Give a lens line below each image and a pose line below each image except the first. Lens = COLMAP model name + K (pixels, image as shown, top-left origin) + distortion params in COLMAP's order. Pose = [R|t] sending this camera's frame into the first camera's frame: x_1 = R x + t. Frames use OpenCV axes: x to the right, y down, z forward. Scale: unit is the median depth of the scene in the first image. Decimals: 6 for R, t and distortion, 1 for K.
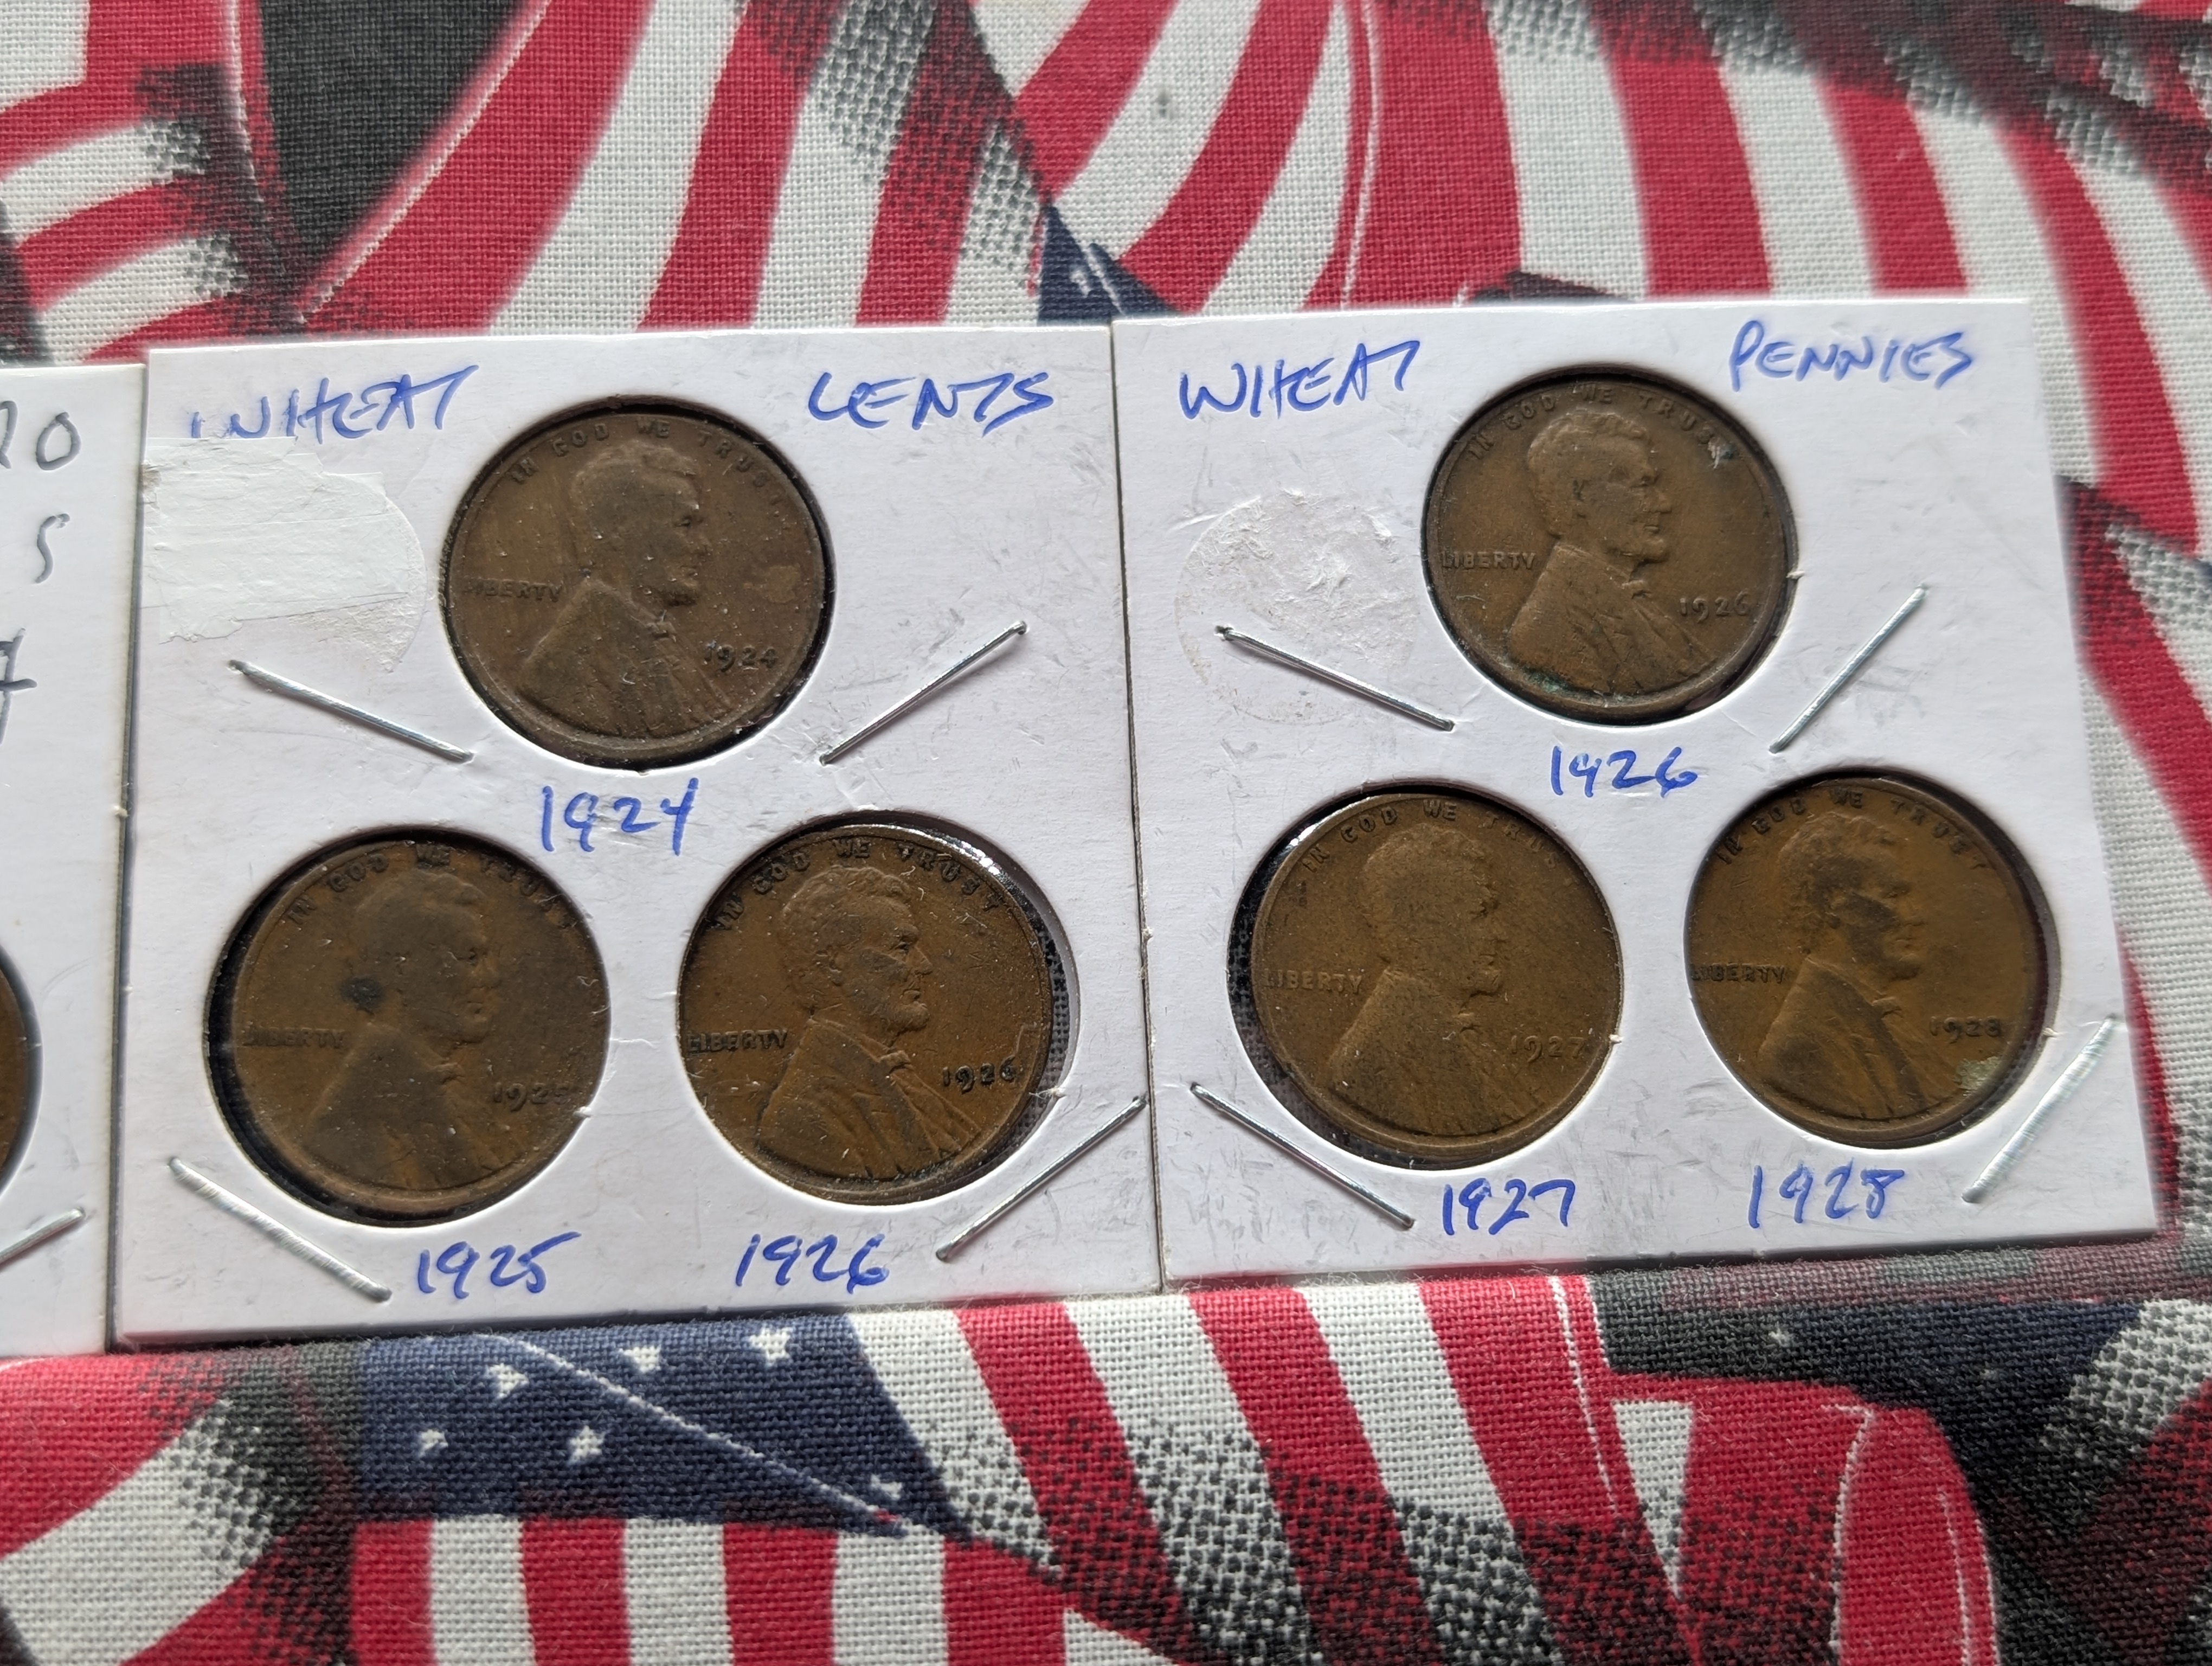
lens RADIAL K [[1560.6, 0, 1107.0], [0, 1560.6, 905.6], [0, 0, 1]] dist [-0.025244, 0.006881]
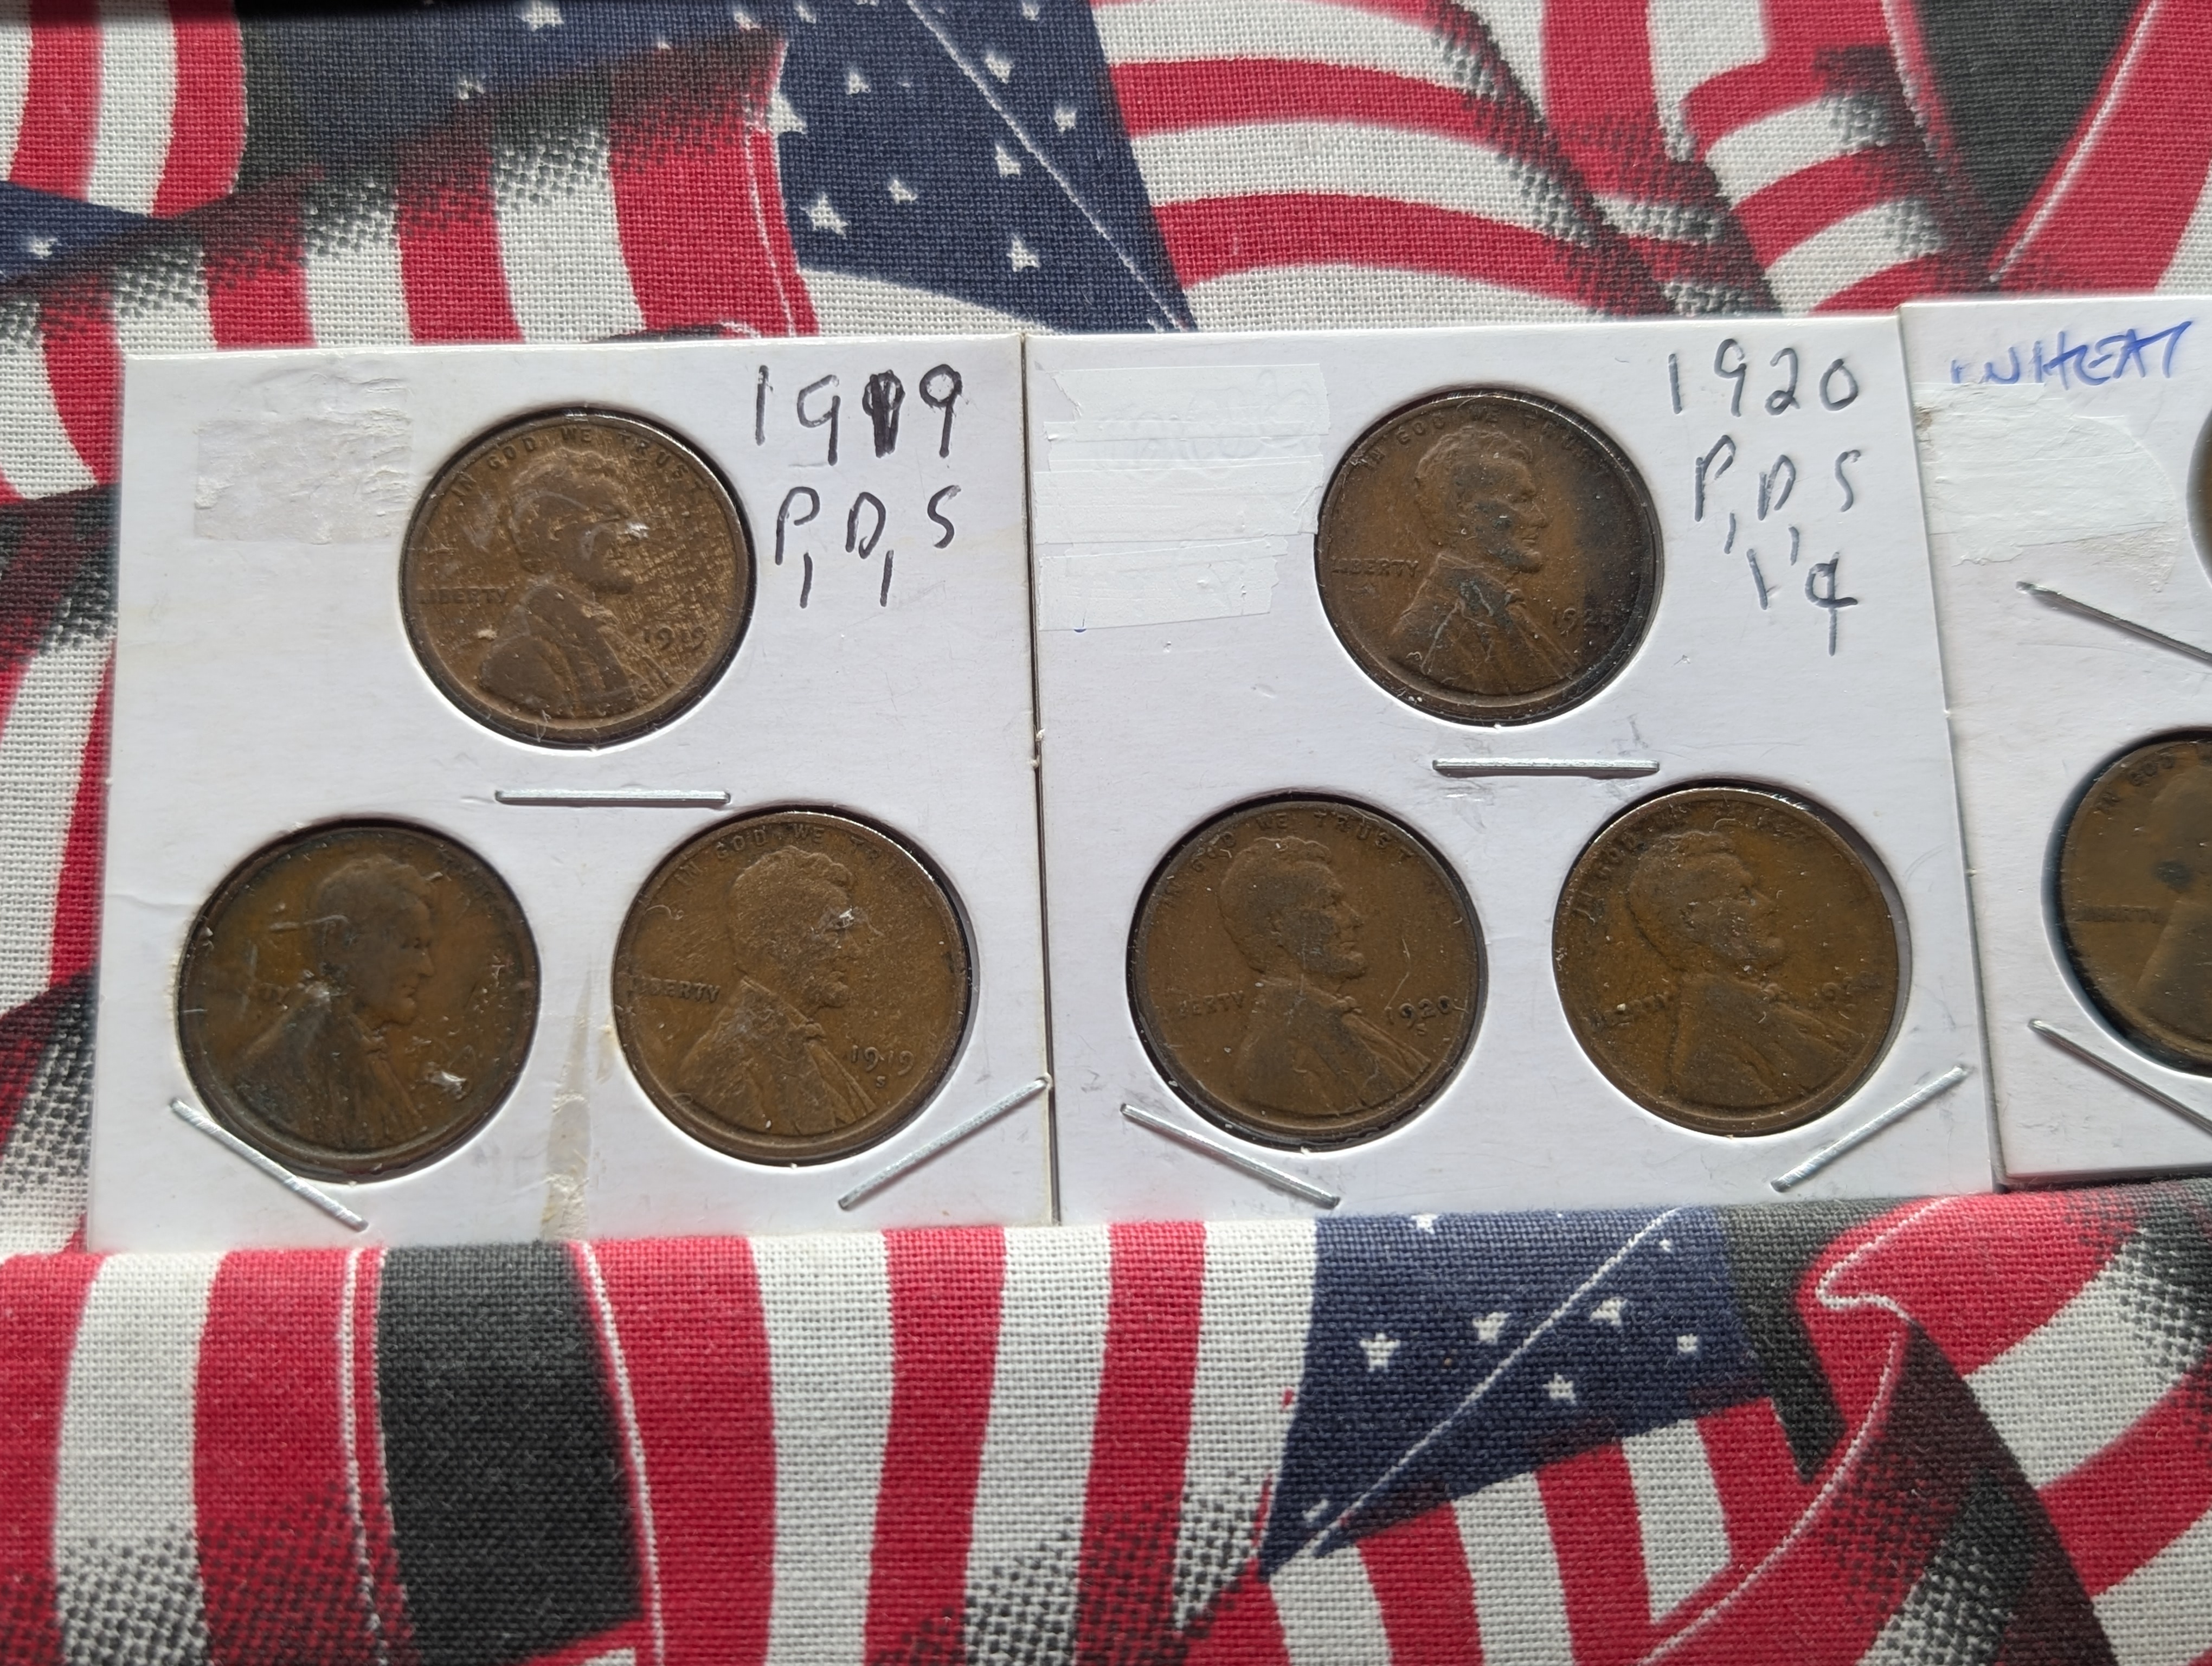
lens RADIAL K [[1524.4, 0, 1106.9], [0, 1524.4, 926.8], [0, 0, 1]] dist [0.025820, -0.039667]
pose [[0.999843, -0.006206, 0.016602, -1.232318], [0.006060, 0.999943, 0.008842, 0.077039], [-0.016656, -0.008740, 0.999823, -0.097939]]
